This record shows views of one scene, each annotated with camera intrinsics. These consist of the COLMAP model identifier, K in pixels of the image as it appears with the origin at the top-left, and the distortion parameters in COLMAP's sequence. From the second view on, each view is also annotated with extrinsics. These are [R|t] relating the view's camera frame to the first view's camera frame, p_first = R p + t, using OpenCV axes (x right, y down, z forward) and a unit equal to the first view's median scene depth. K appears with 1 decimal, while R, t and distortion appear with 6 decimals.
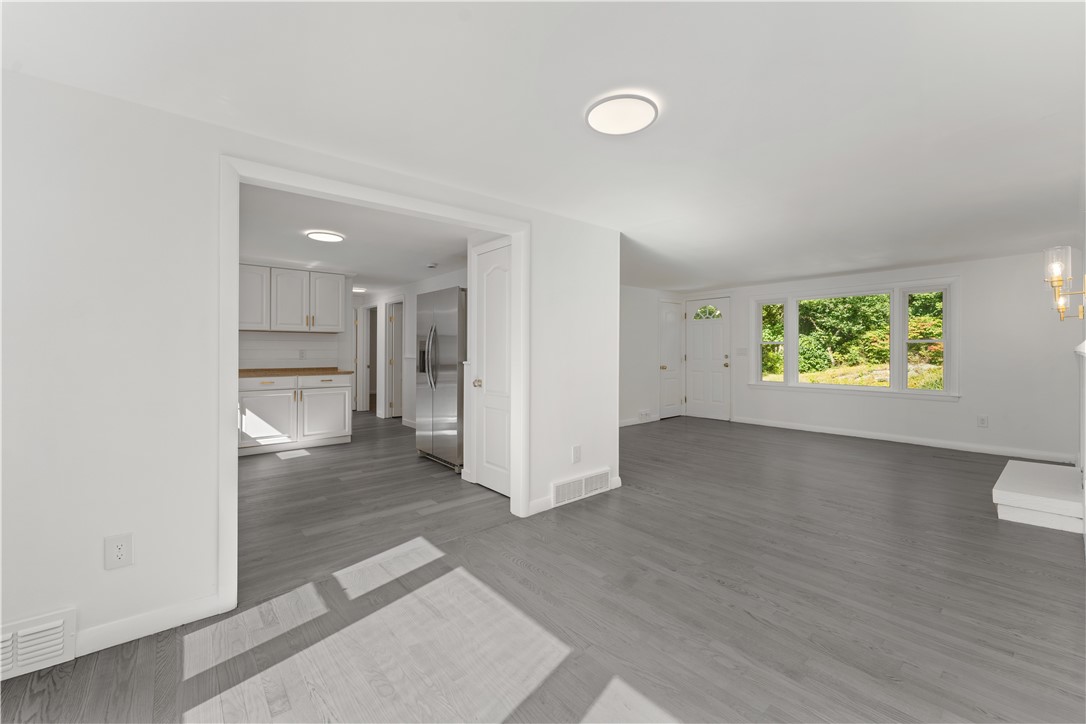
lens RADIAL K [[438.6, 0, 542.5], [0, 438.6, 346.6], [0, 0, 1]] dist [0.001670, 0.000386]
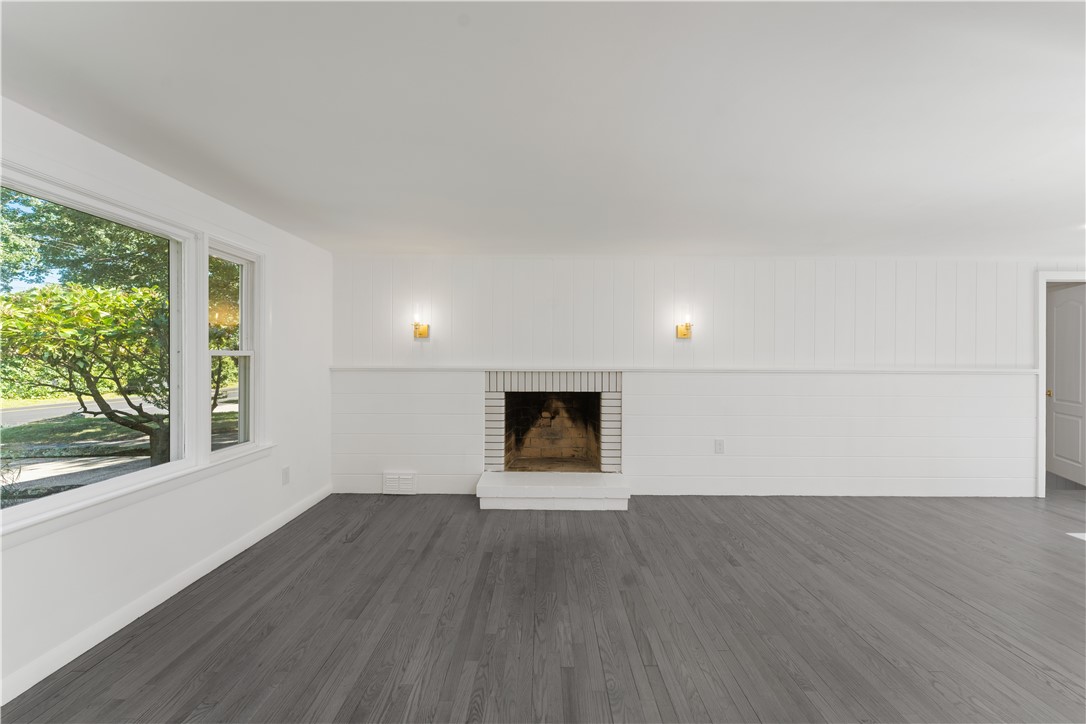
lens RADIAL K [[436.1, 0, 543.0], [0, 436.1, 362.0], [0, 0, 1]] dist [0.001602, 0.000358]
pose [[-0.769704, -0.009517, 0.638330, 0.191590], [-0.010441, 0.999943, 0.002318, -0.005699], [-0.638316, -0.004881, -0.769759, 0.862580]]
